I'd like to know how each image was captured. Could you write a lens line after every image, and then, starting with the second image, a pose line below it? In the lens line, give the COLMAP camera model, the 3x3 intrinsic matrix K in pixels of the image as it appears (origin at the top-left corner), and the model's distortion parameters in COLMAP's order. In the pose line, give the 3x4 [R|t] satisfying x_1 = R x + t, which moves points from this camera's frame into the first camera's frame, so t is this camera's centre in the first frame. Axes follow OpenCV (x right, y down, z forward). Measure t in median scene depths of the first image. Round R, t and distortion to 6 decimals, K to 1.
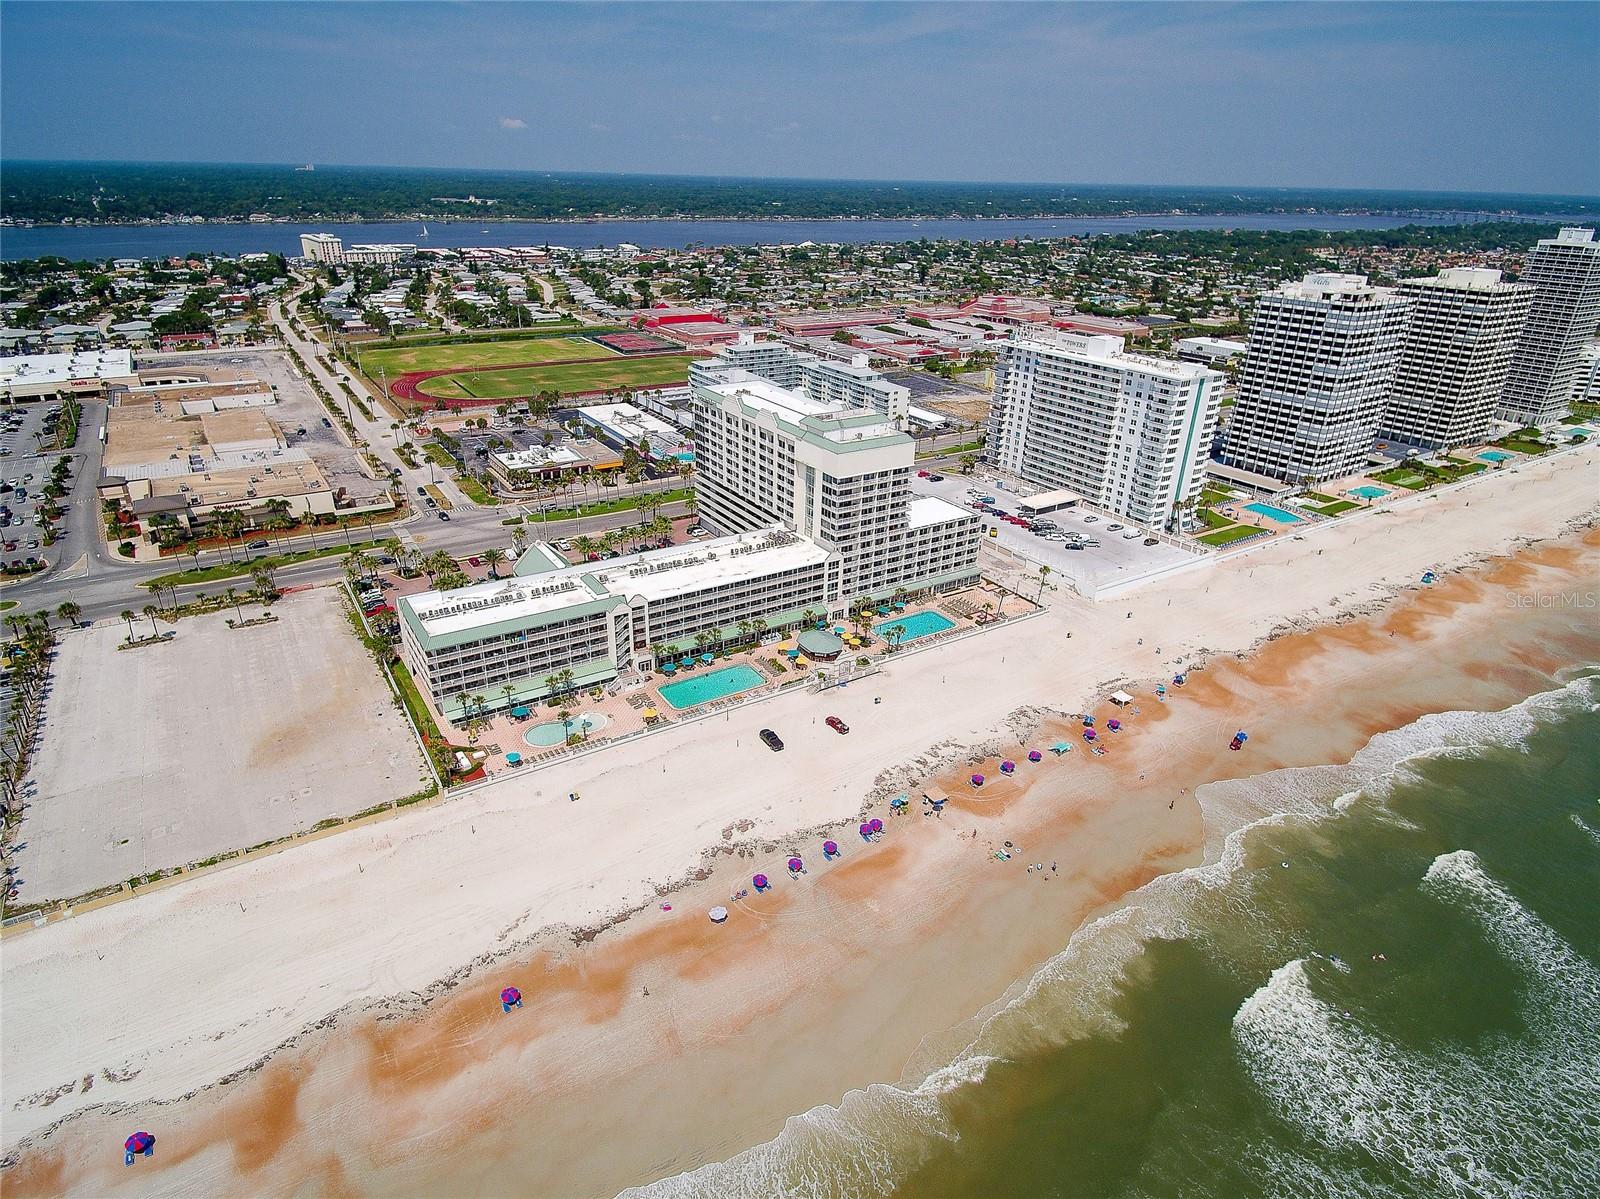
lens RADIAL K [[904.3, 0, 793.4], [0, 904.3, 586.3], [0, 0, 1]] dist [0.065721, -0.062635]
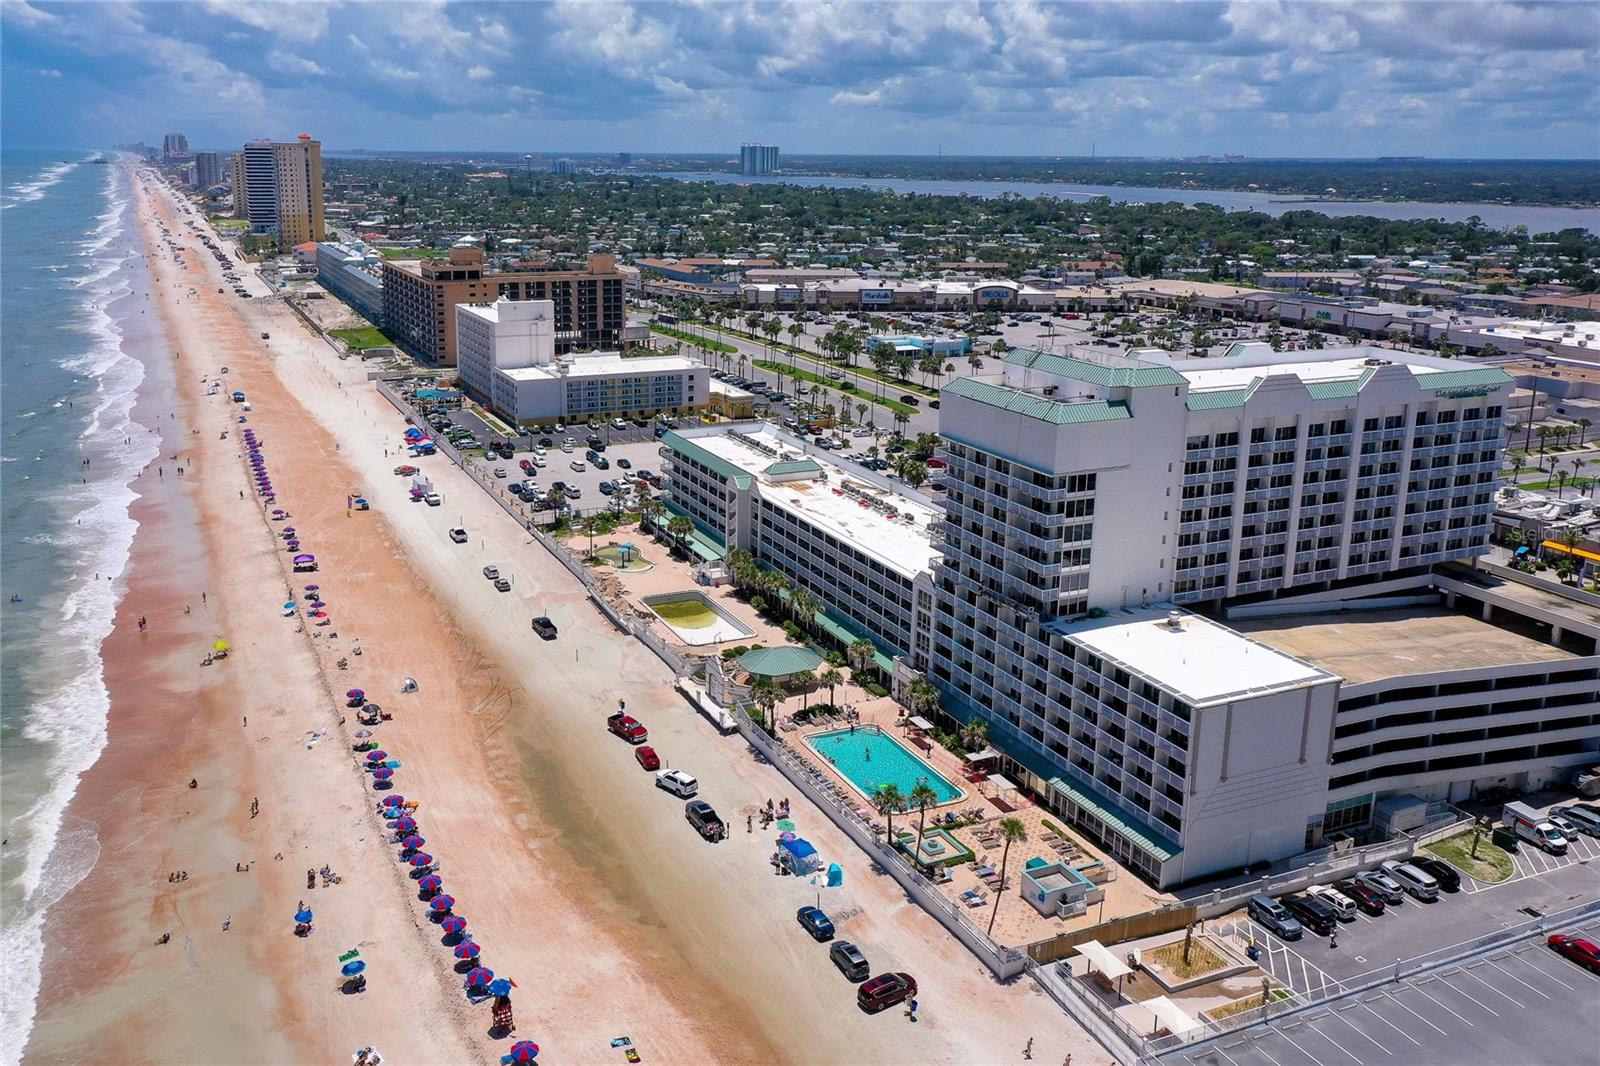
lens RADIAL K [[1286.0, 0, 708.2], [0, 1286.0, 425.1], [0, 0, 1]] dist [0.009751, 0.001608]
pose [[-0.141560, 0.185449, -0.972404, 0.771986], [-0.413205, 0.881562, 0.228277, -0.231955], [0.899568, 0.434118, -0.048165, 0.864430]]
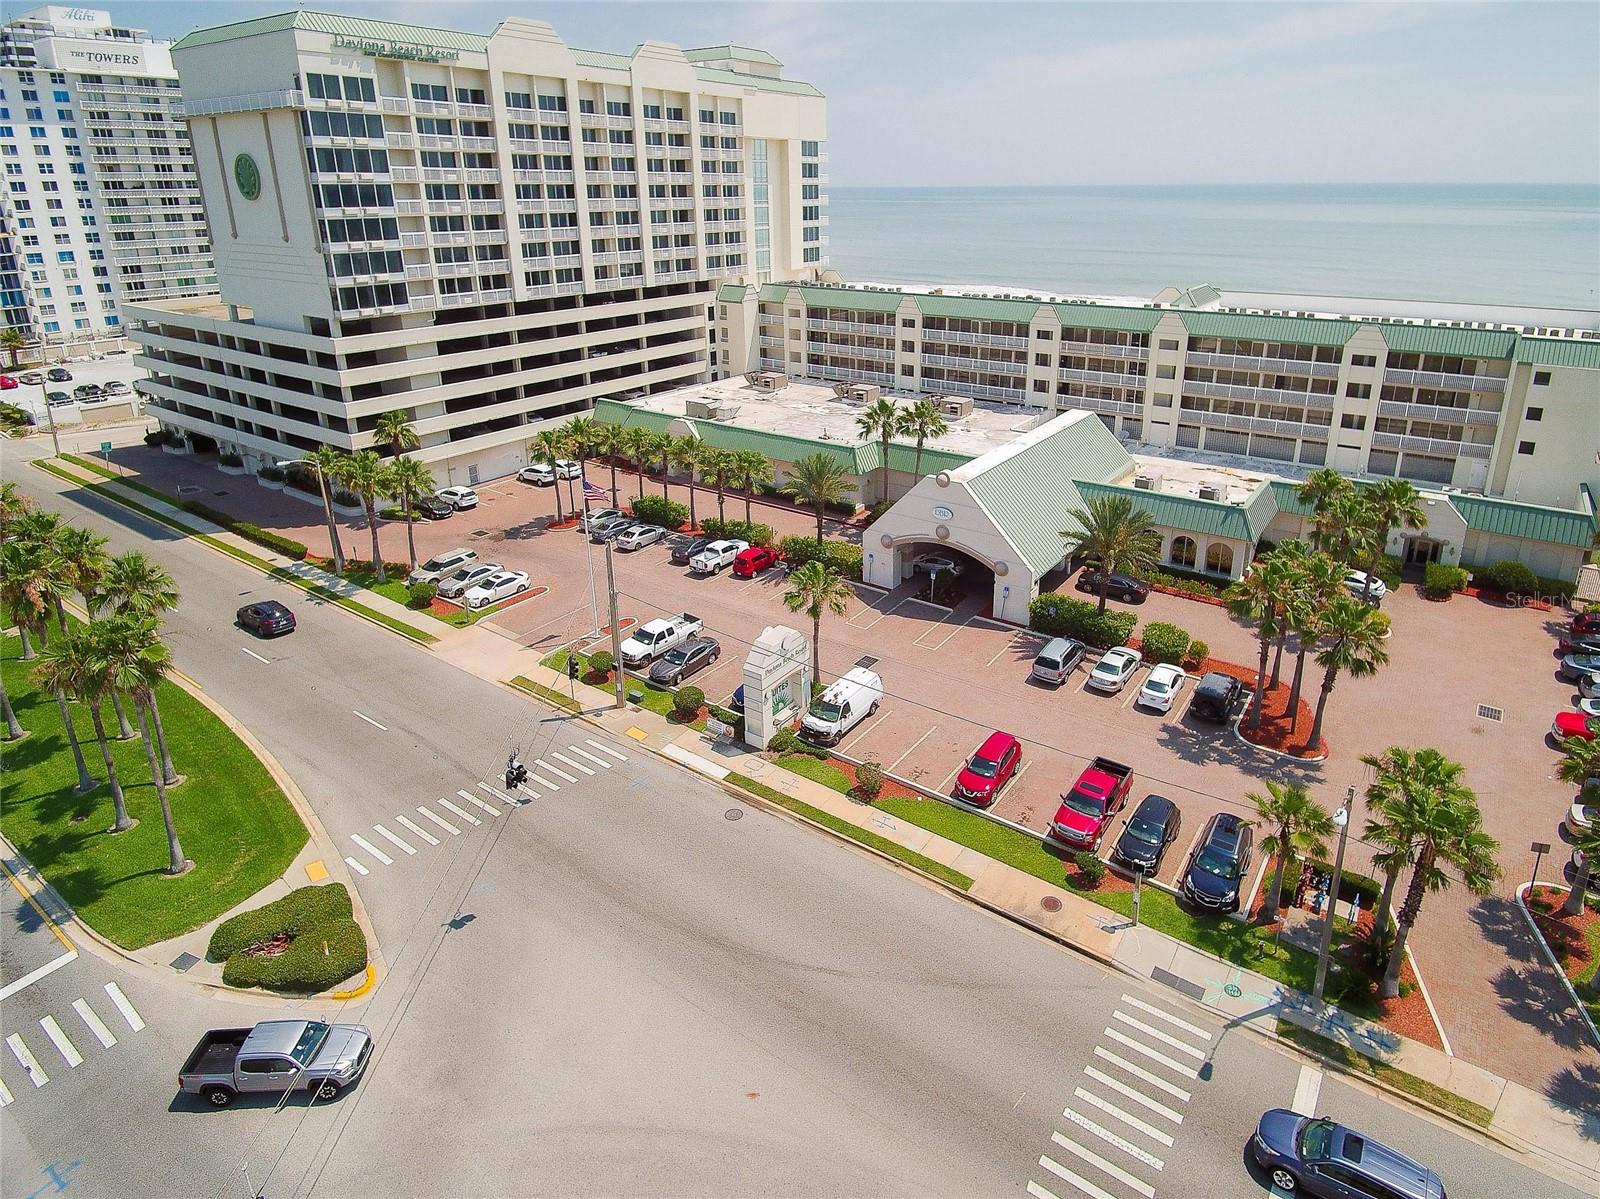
lens RADIAL K [[958.6, 0, 851.2], [0, 958.6, 489.3], [0, 0, 1]] dist [0.040859, -0.048843]
pose [[-0.401976, -0.293803, 0.867234, -0.568684], [0.366914, 0.816074, 0.446540, -0.202476], [-0.838922, 0.497699, -0.220242, 1.185400]]
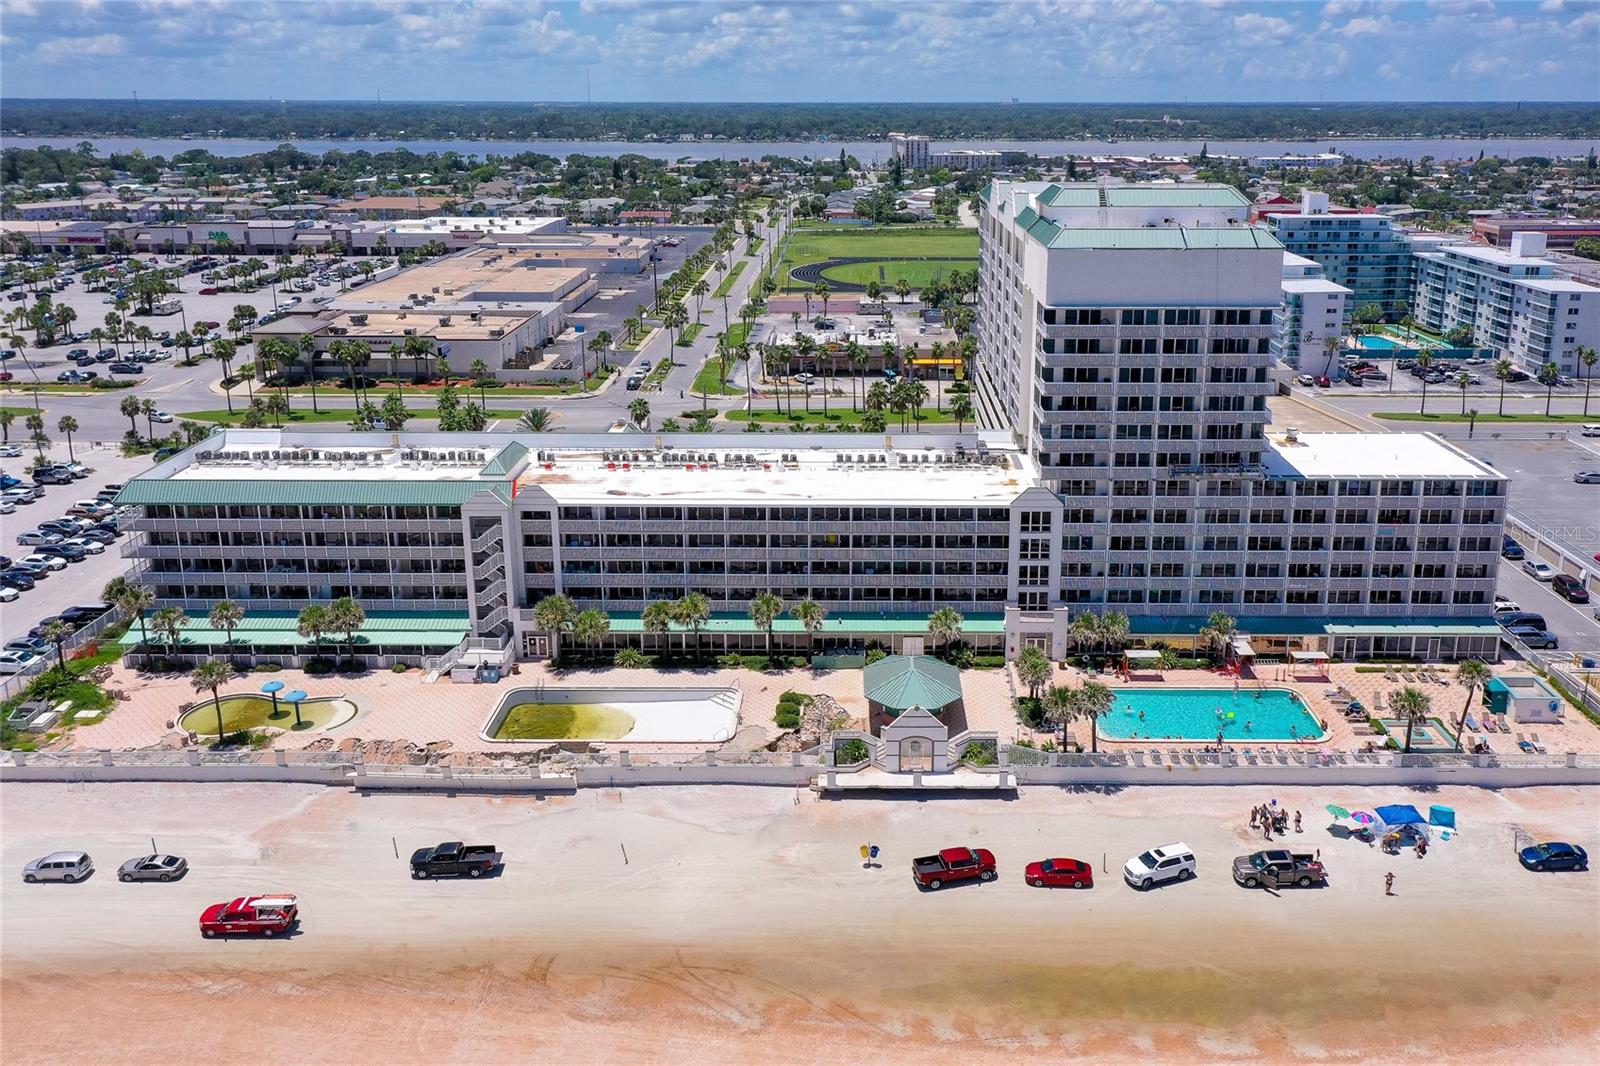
lens RADIAL K [[1299.1, 0, 854.9], [0, 1299.1, 441.1], [0, 0, 1]] dist [0.013278, 0.004559]
pose [[0.846141, 0.118495, -0.519620, 0.277414], [-0.204263, 0.972623, -0.110819, 0.023987], [0.492263, 0.199908, 0.847180, 0.436149]]
